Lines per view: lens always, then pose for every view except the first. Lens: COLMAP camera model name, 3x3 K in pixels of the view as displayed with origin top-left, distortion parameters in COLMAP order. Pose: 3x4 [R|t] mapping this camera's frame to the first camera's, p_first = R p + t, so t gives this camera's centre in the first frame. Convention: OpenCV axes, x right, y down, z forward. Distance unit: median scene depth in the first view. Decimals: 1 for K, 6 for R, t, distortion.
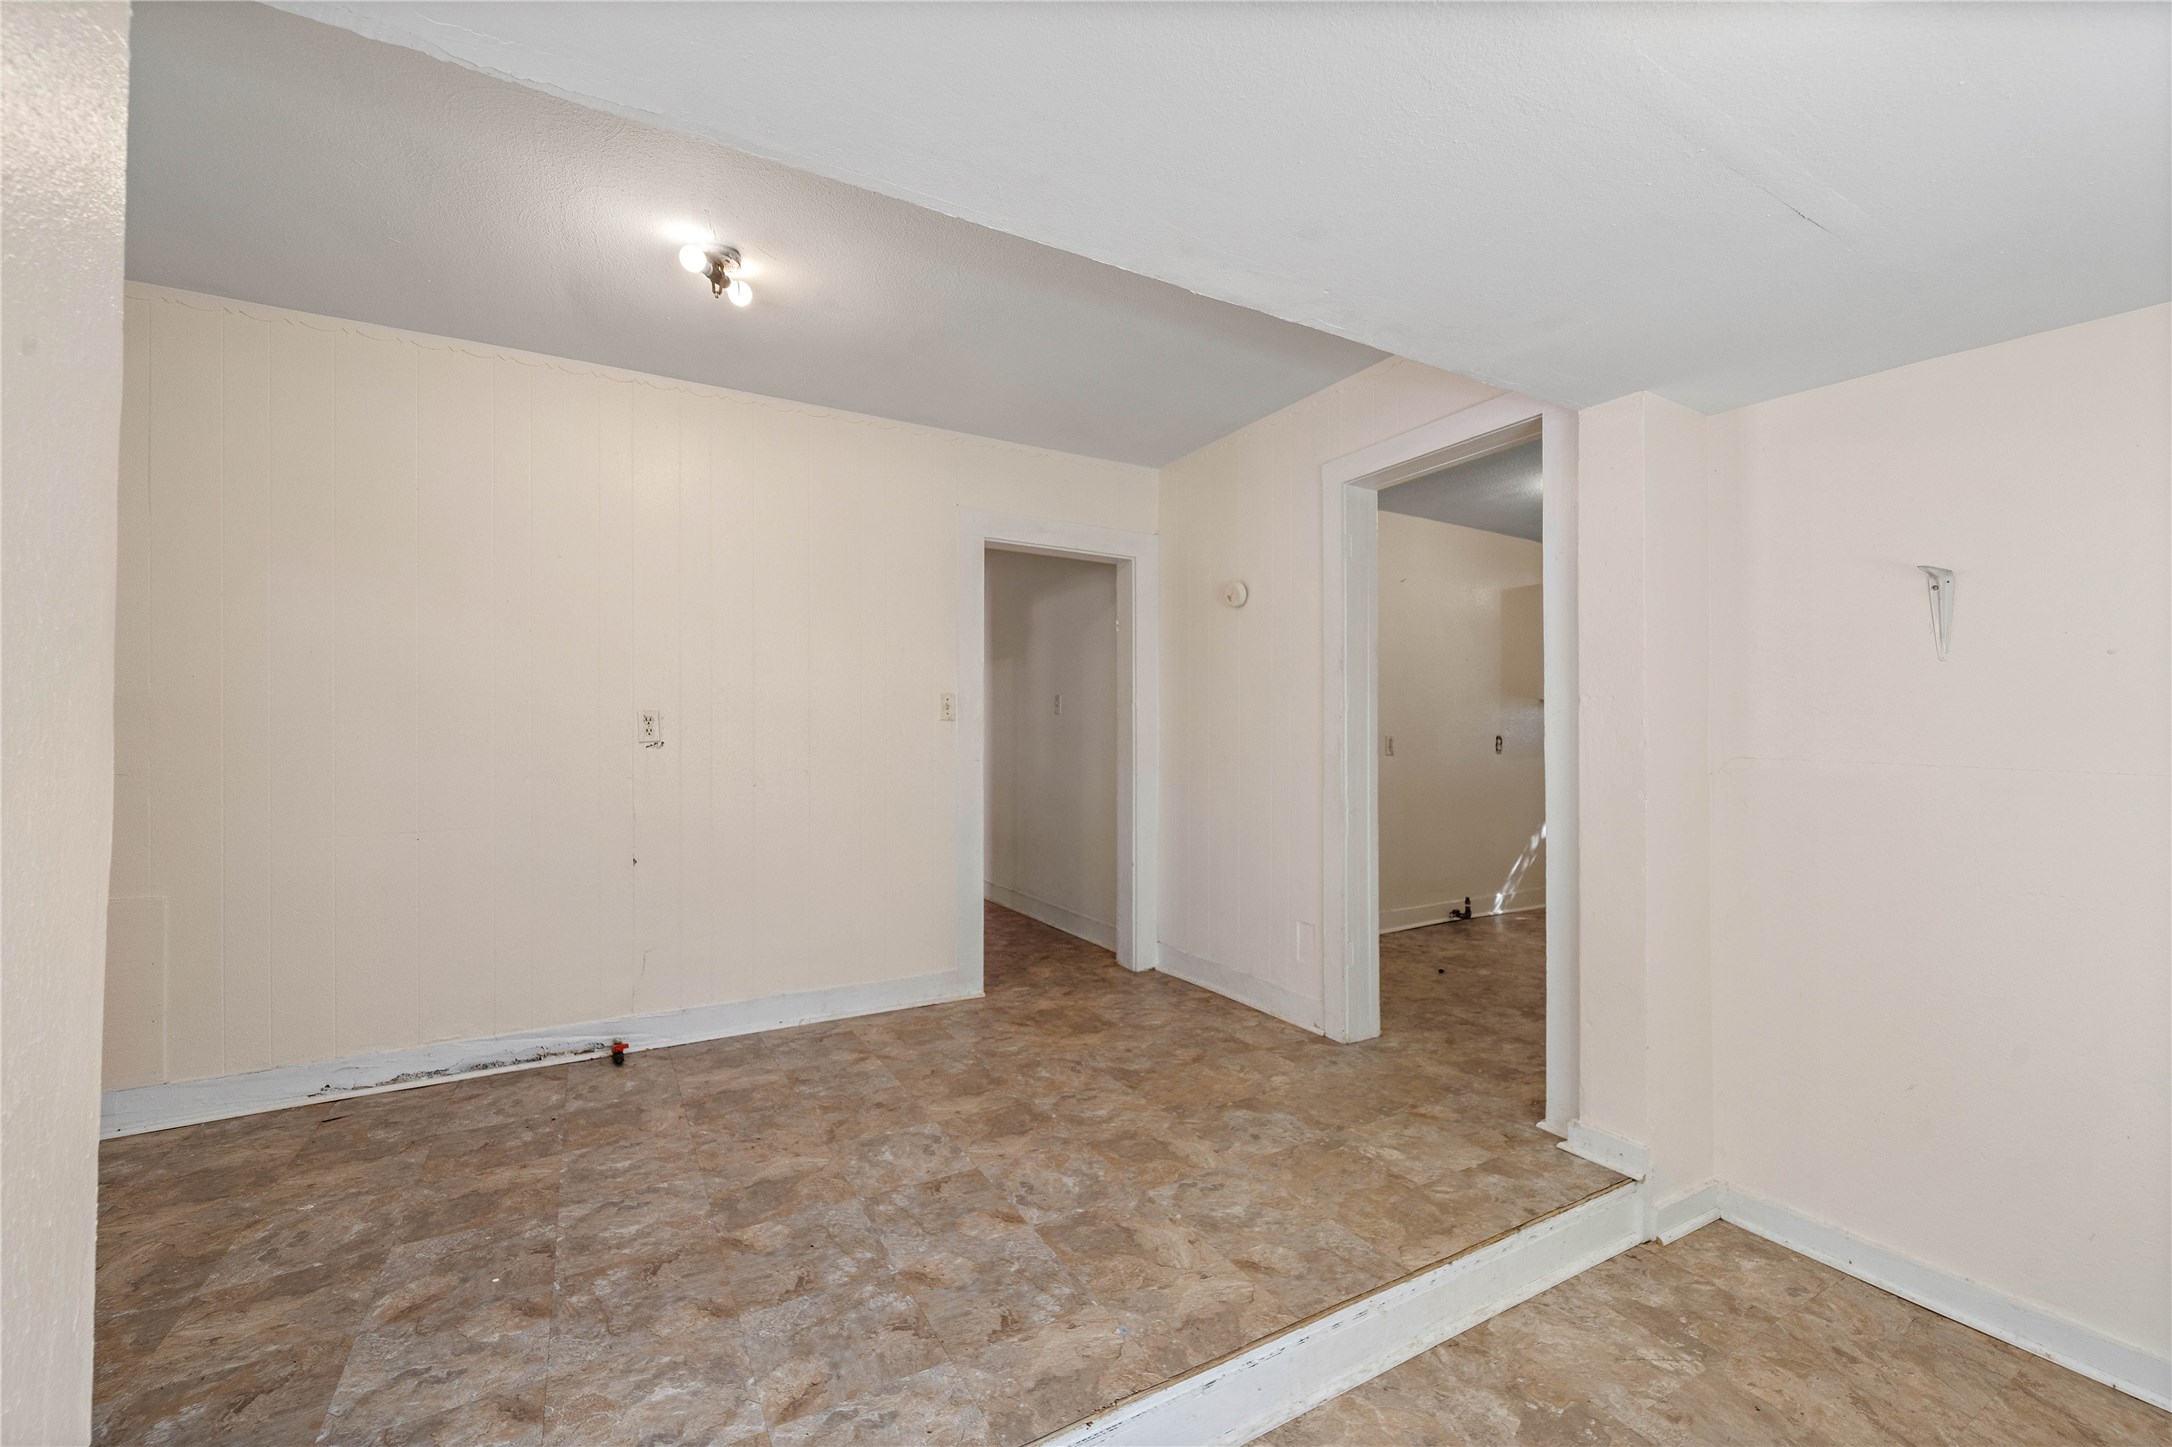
lens RADIAL K [[842.5, 0, 1086.0], [0, 842.5, 723.5], [0, 0, 1]] dist [0.001260, 0.000056]
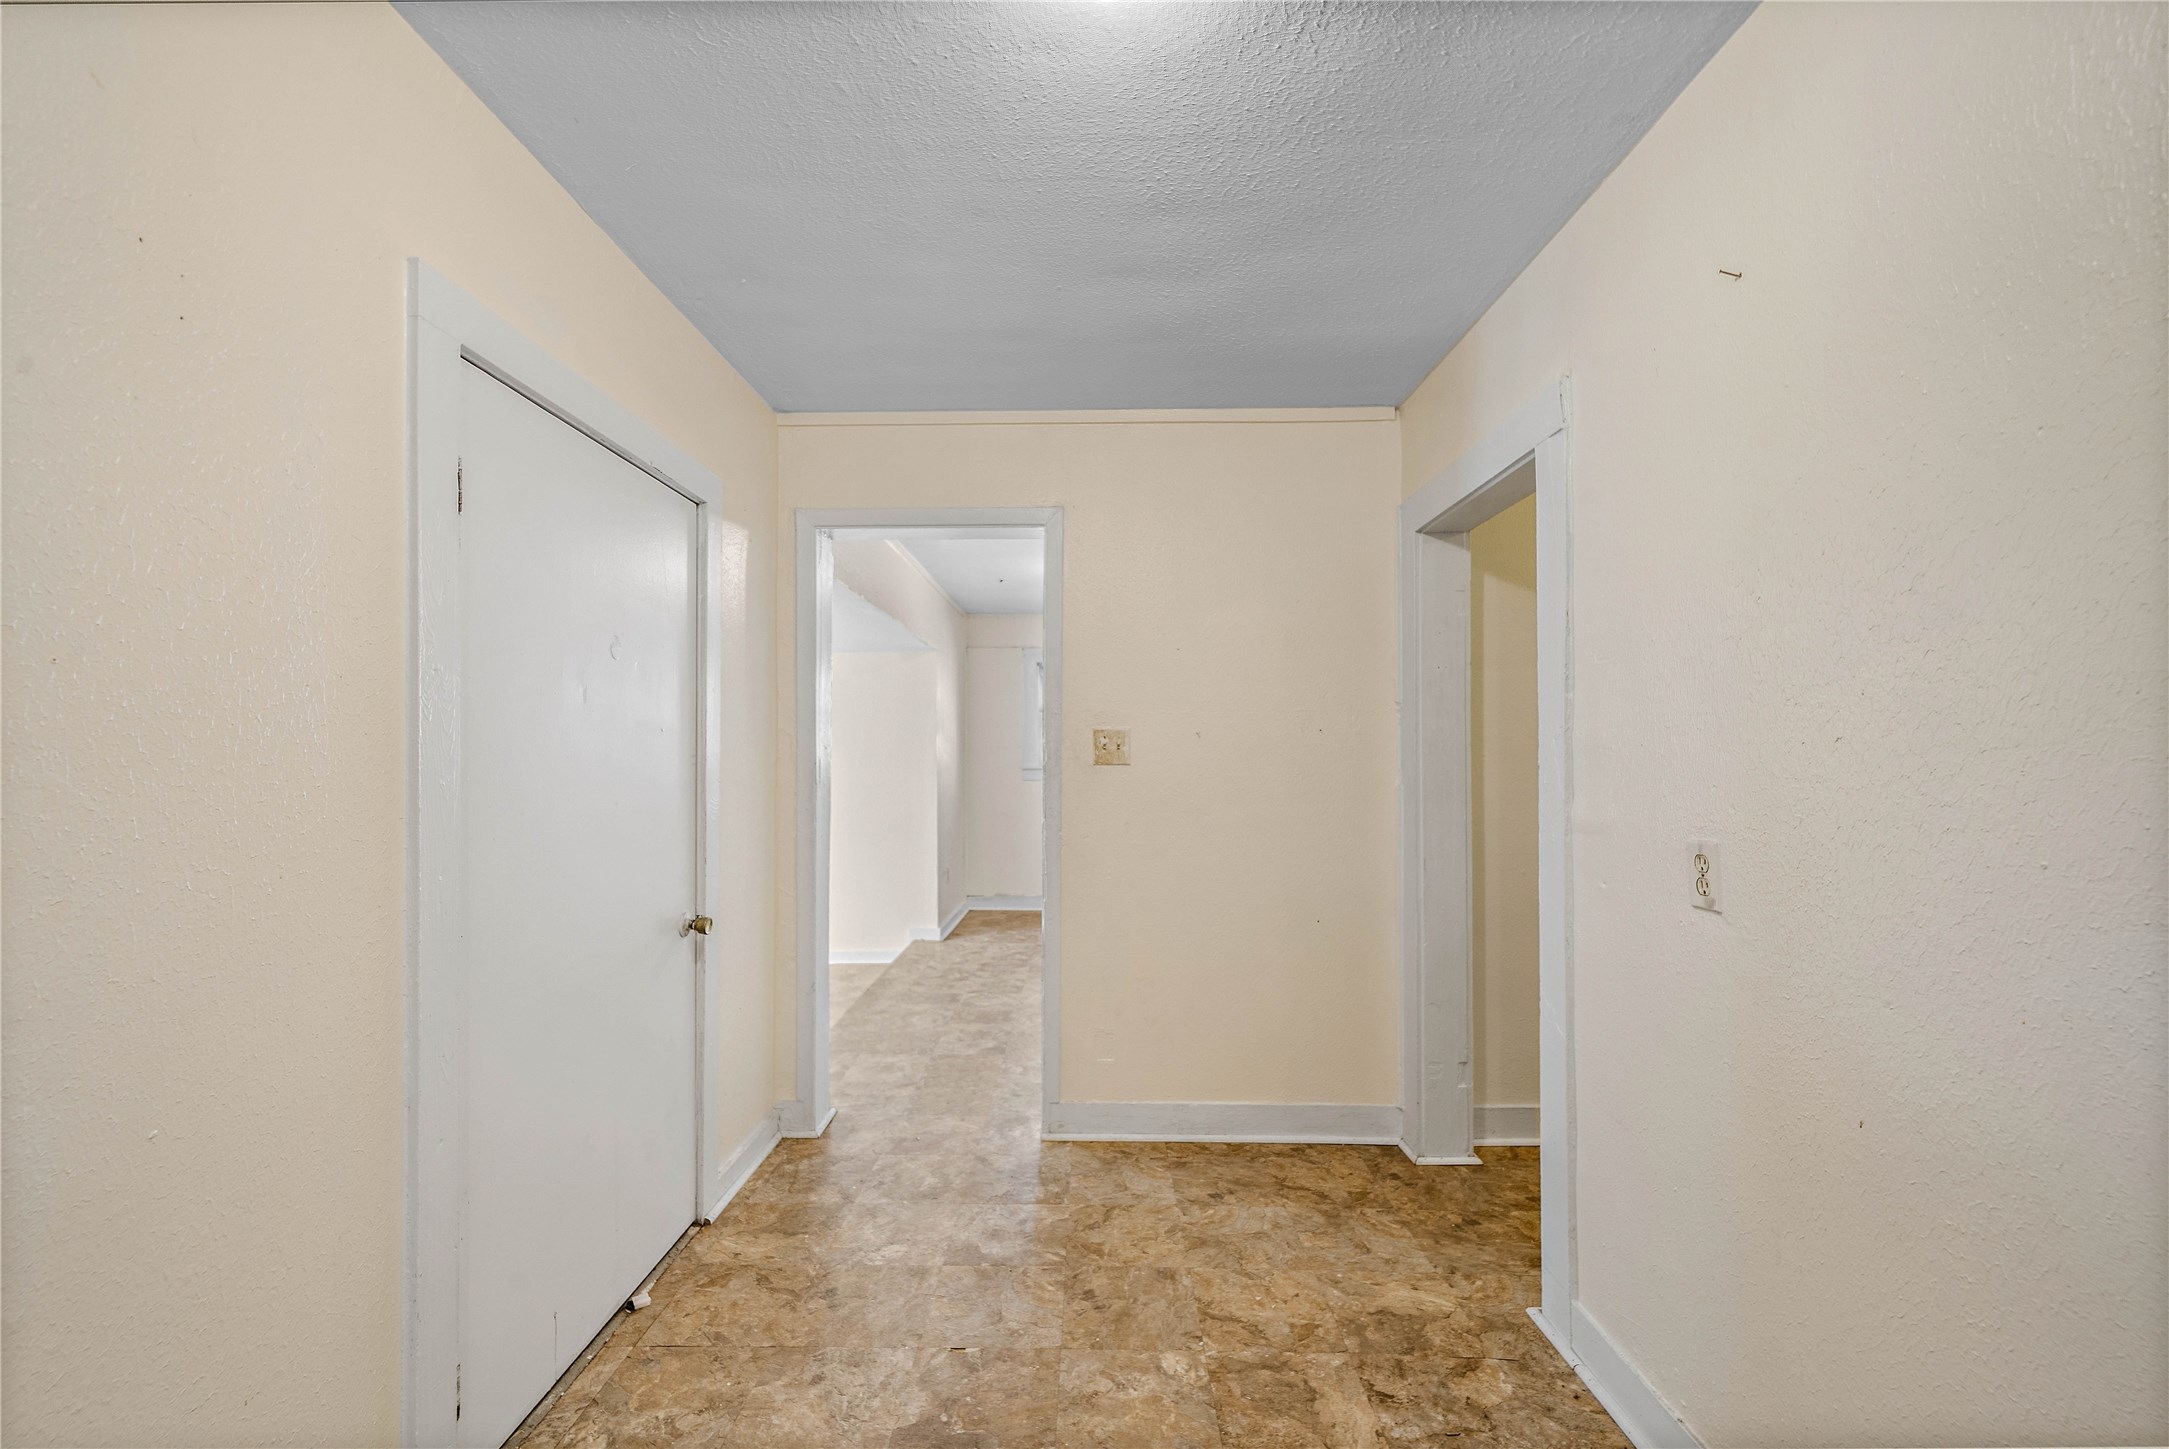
lens RADIAL K [[883.9, 0, 1081.3], [0, 883.9, 744.1], [0, 0, 1]] dist [0.000799, 0.000193]
pose [[-0.500845, -0.010315, -0.865476, 1.985180], [0.013826, 0.999706, -0.019916, -0.041060], [0.865427, -0.021940, -0.500555, 2.641081]]
